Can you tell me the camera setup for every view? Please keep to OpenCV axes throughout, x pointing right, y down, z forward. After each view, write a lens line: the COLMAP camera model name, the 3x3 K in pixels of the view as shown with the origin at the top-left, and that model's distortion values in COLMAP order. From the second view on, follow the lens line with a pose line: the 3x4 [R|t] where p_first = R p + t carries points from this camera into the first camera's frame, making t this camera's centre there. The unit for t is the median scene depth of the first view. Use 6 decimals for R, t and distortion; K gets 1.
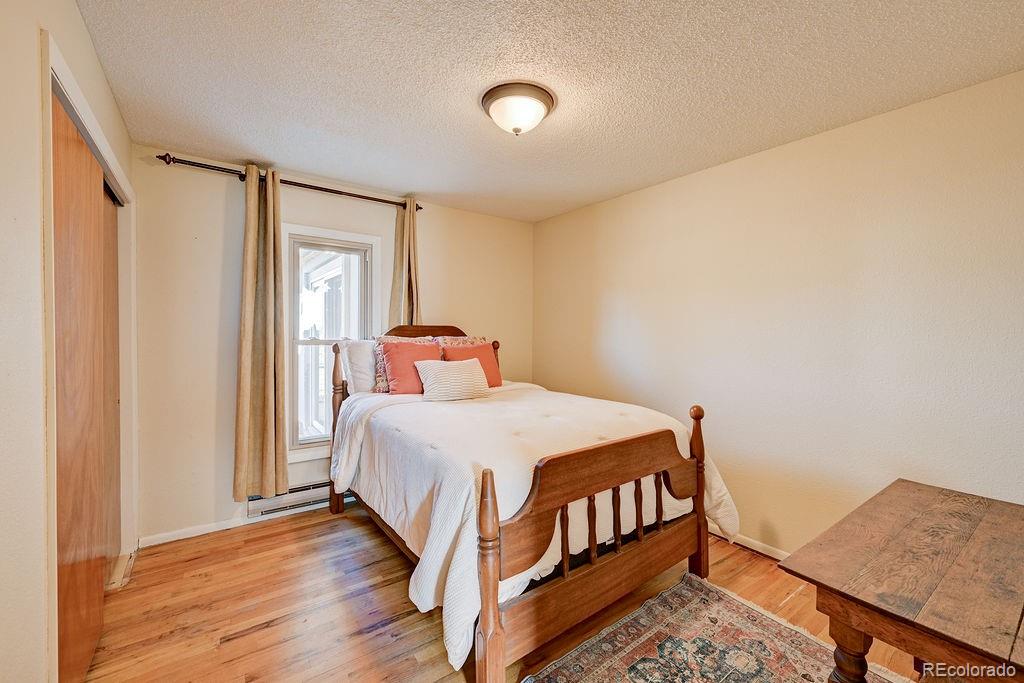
lens RADIAL K [[437.0, 0, 508.8], [0, 437.0, 336.2], [0, 0, 1]] dist [-0.000003, -0.000030]
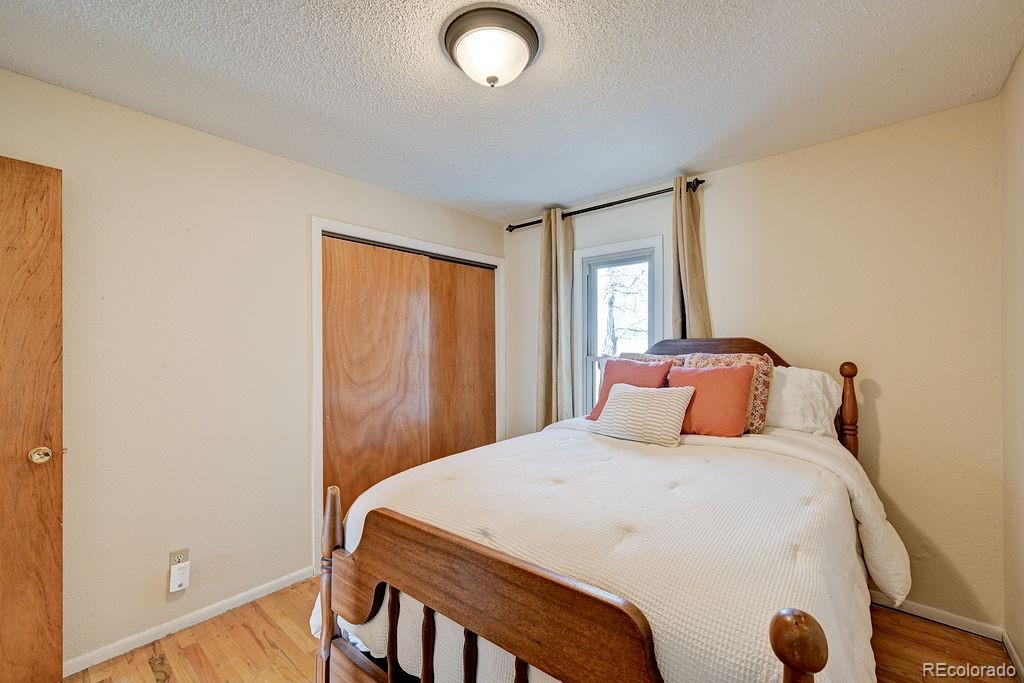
lens RADIAL K [[427.7, 0, 507.3], [0, 427.7, 347.1], [0, 0, 1]] dist [0.000266, 0.000011]
pose [[0.238722, -0.008214, -0.971053, 0.469064], [0.002239, 0.999966, -0.007908, -0.005316], [0.971085, -0.000286, 0.238732, 0.542033]]
